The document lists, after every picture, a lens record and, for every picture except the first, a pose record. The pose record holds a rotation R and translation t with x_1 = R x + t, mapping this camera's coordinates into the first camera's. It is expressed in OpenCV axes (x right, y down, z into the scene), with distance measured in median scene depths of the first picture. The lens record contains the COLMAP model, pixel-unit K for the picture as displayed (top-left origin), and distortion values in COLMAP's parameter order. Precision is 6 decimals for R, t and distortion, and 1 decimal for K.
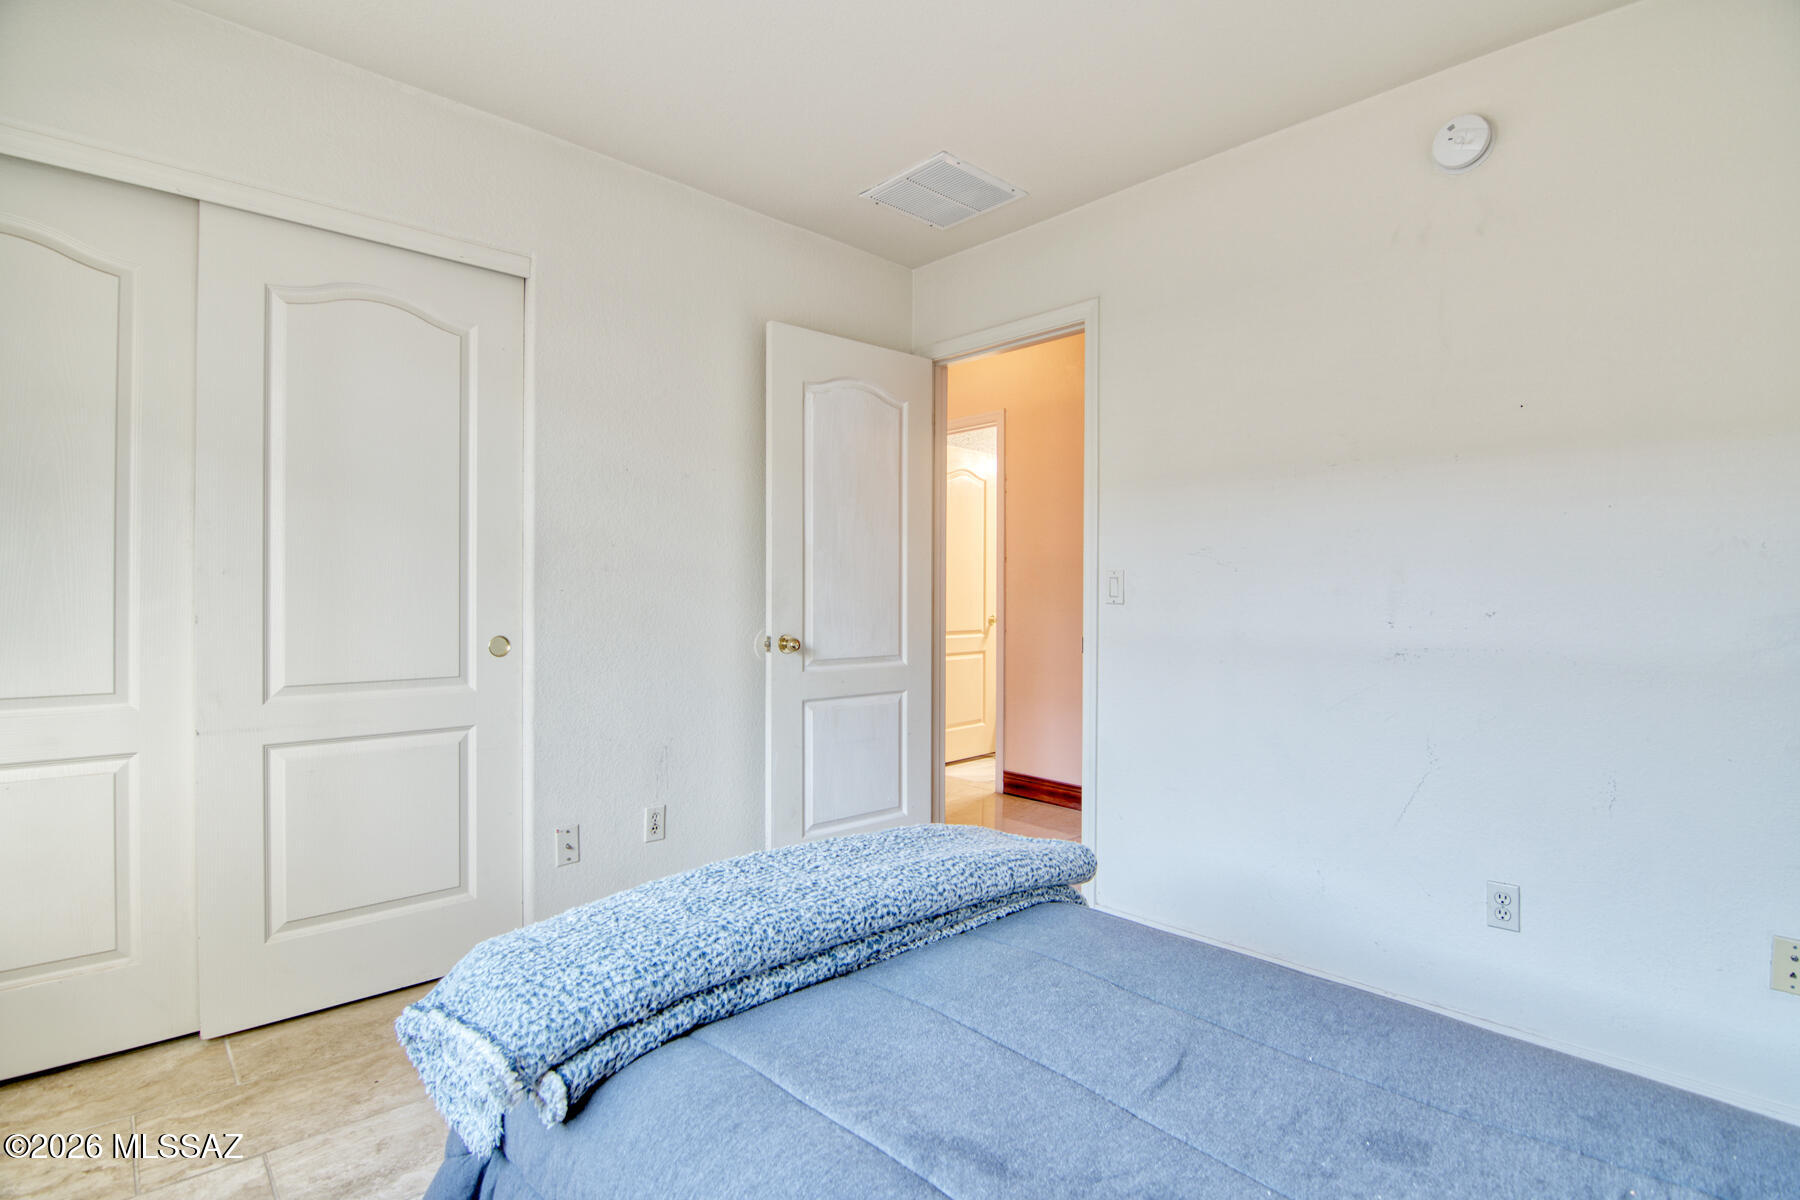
lens RADIAL K [[863.5, 0, 903.1], [0, 863.5, 602.4], [0, 0, 1]] dist [-0.003091, -0.013932]
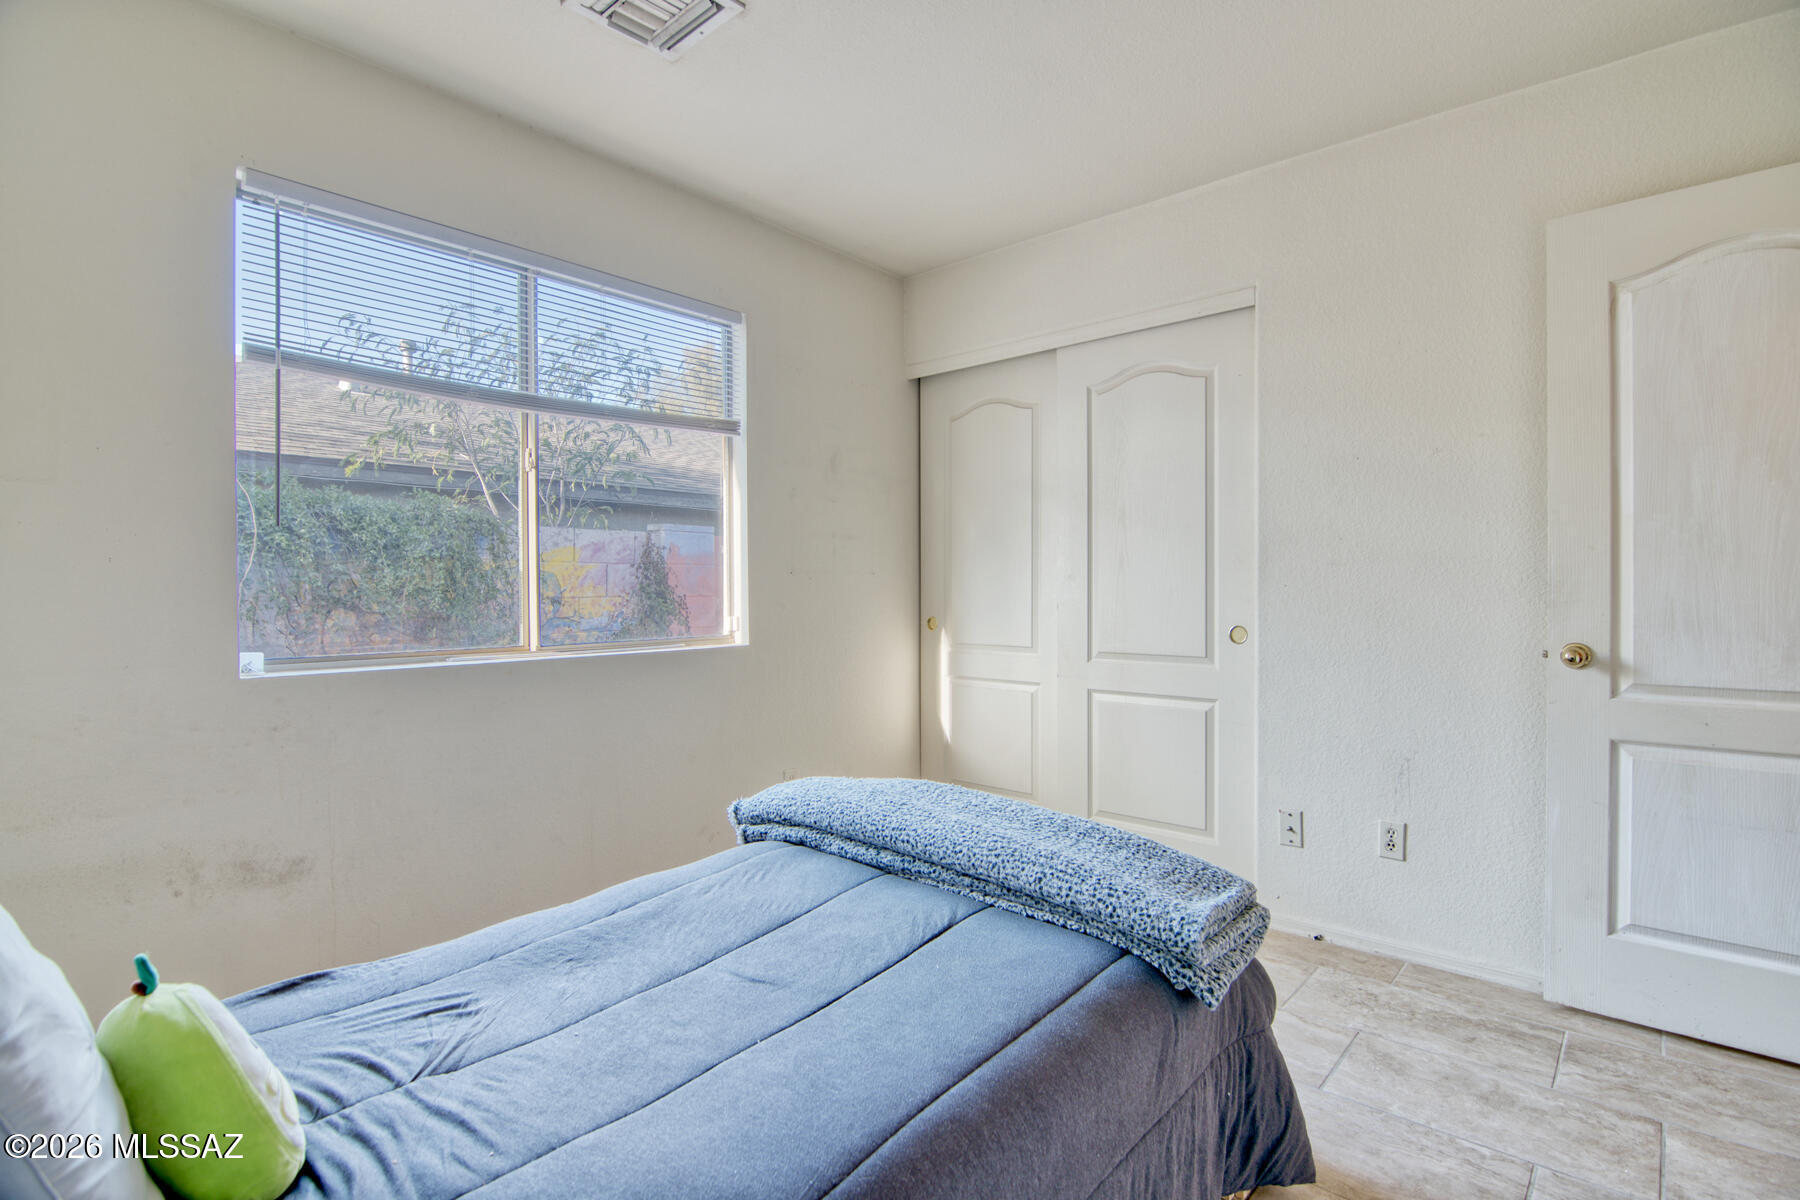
lens RADIAL K [[863.5, 0, 903.1], [0, 863.5, 602.4], [0, 0, 1]] dist [-0.003091, -0.013932]
pose [[0.085122, 0.009362, -0.996327, 0.699871], [-0.004472, 0.999949, 0.009013, -0.000543], [0.996360, 0.003689, 0.085160, 0.500281]]
